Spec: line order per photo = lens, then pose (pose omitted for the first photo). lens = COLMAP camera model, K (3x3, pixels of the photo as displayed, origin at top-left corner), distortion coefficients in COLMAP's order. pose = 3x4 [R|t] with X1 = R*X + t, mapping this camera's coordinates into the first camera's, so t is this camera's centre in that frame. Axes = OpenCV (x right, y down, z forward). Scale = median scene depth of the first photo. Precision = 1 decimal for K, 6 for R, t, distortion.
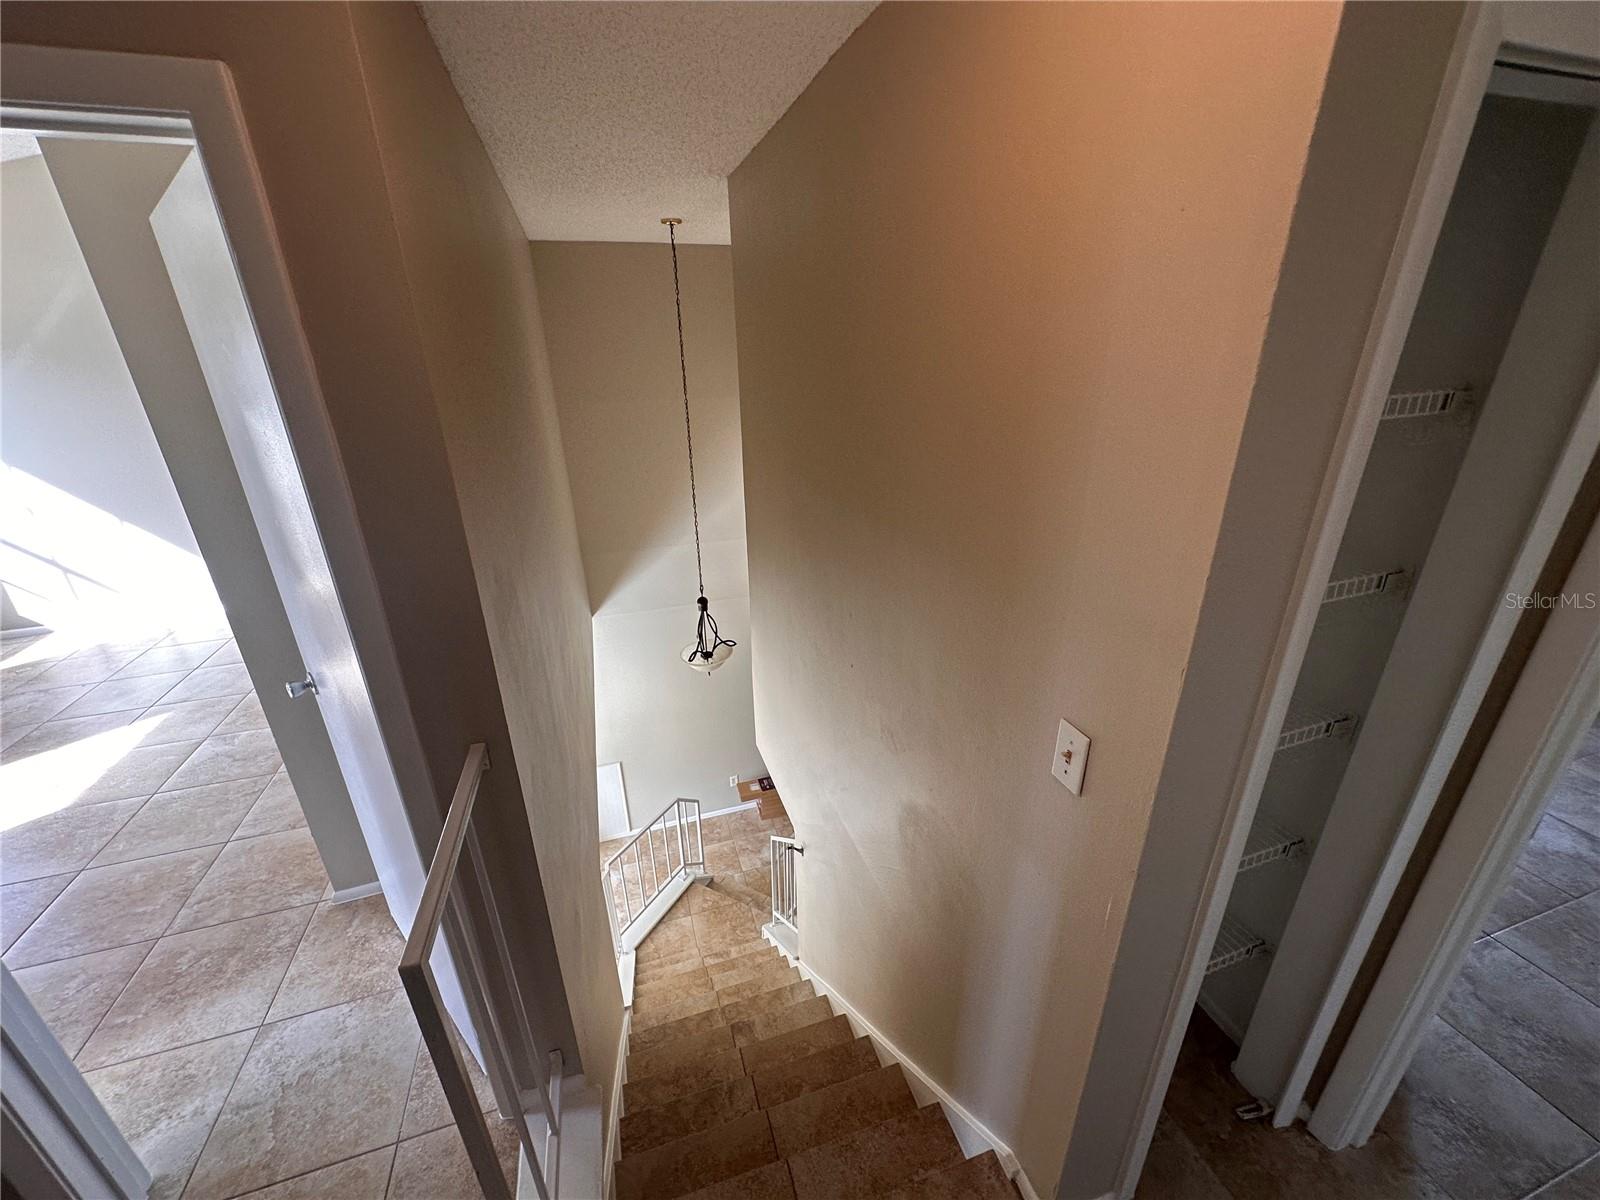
lens RADIAL K [[636.7, 0, 796.6], [0, 636.7, 602.0], [0, 0, 1]] dist [-0.004146, 0.000771]
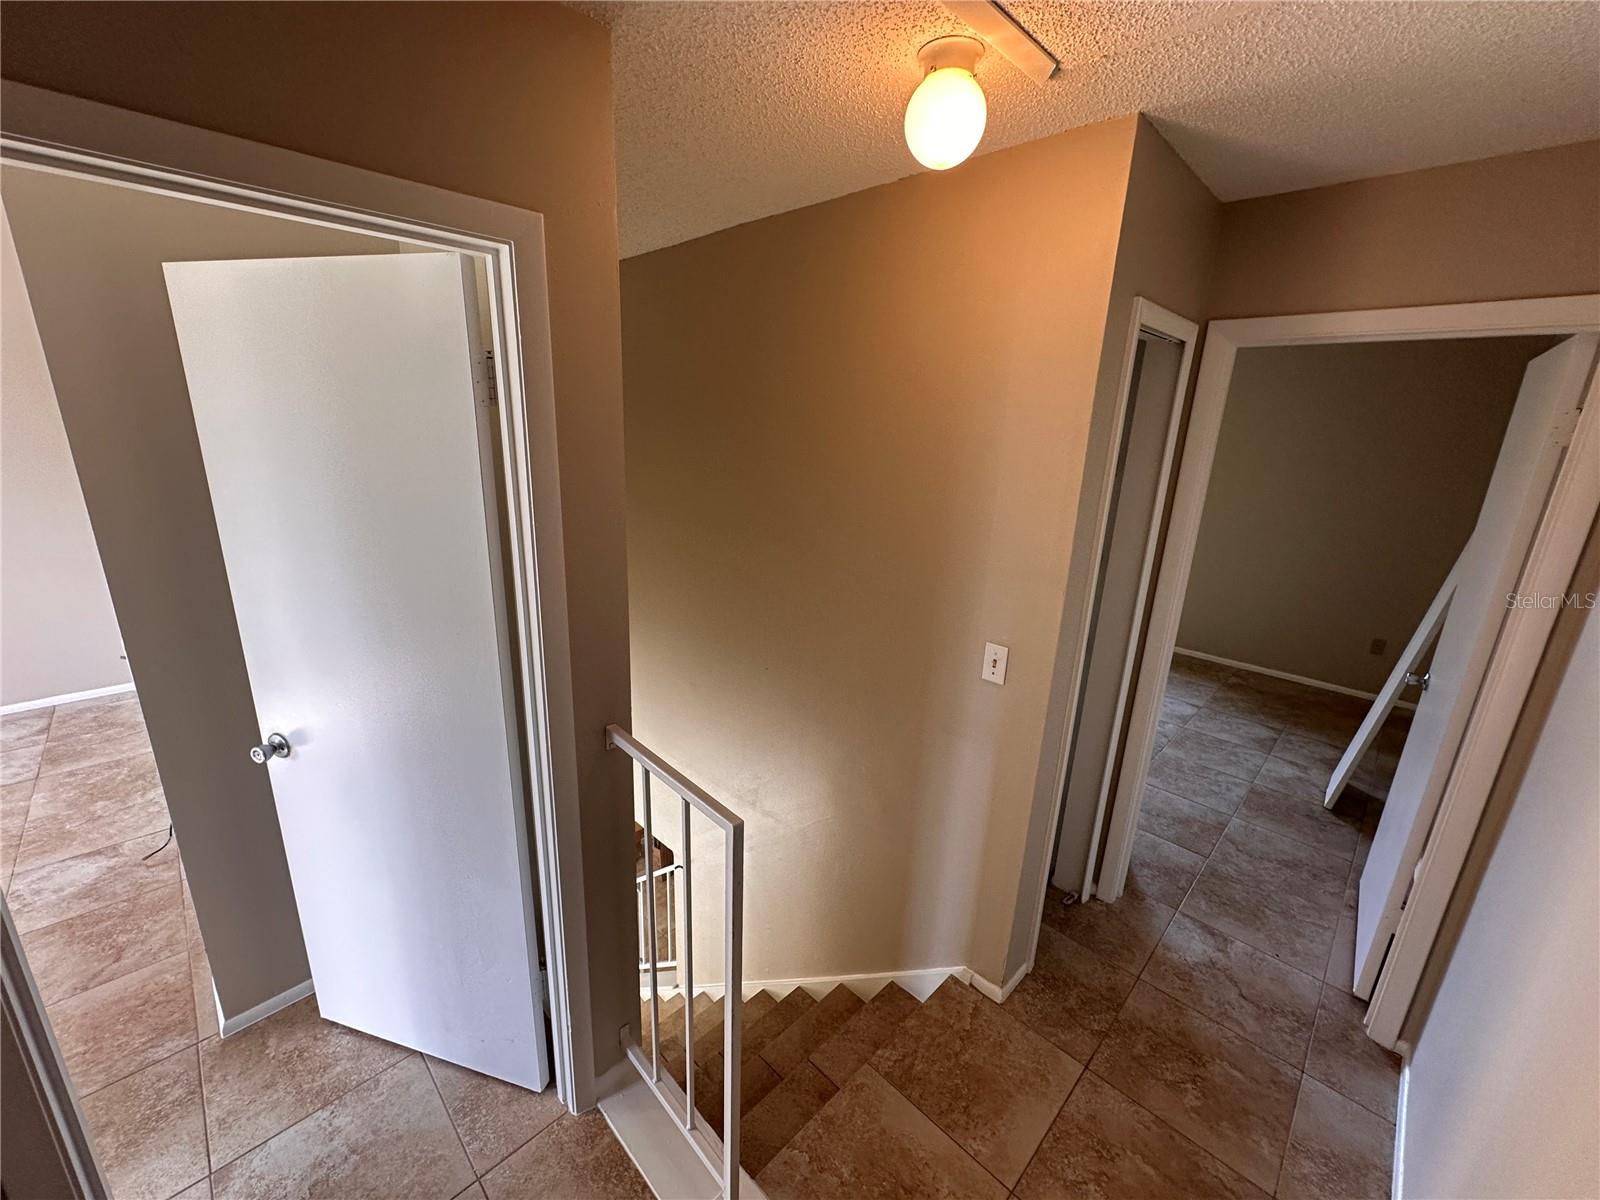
lens RADIAL K [[636.7, 0, 796.6], [0, 636.7, 602.0], [0, 0, 1]] dist [-0.004146, 0.000771]
pose [[0.887470, -0.079395, 0.453974, -0.540787], [0.128296, 0.988672, -0.077898, 0.097691], [-0.442647, 0.127375, 0.887603, -0.203107]]
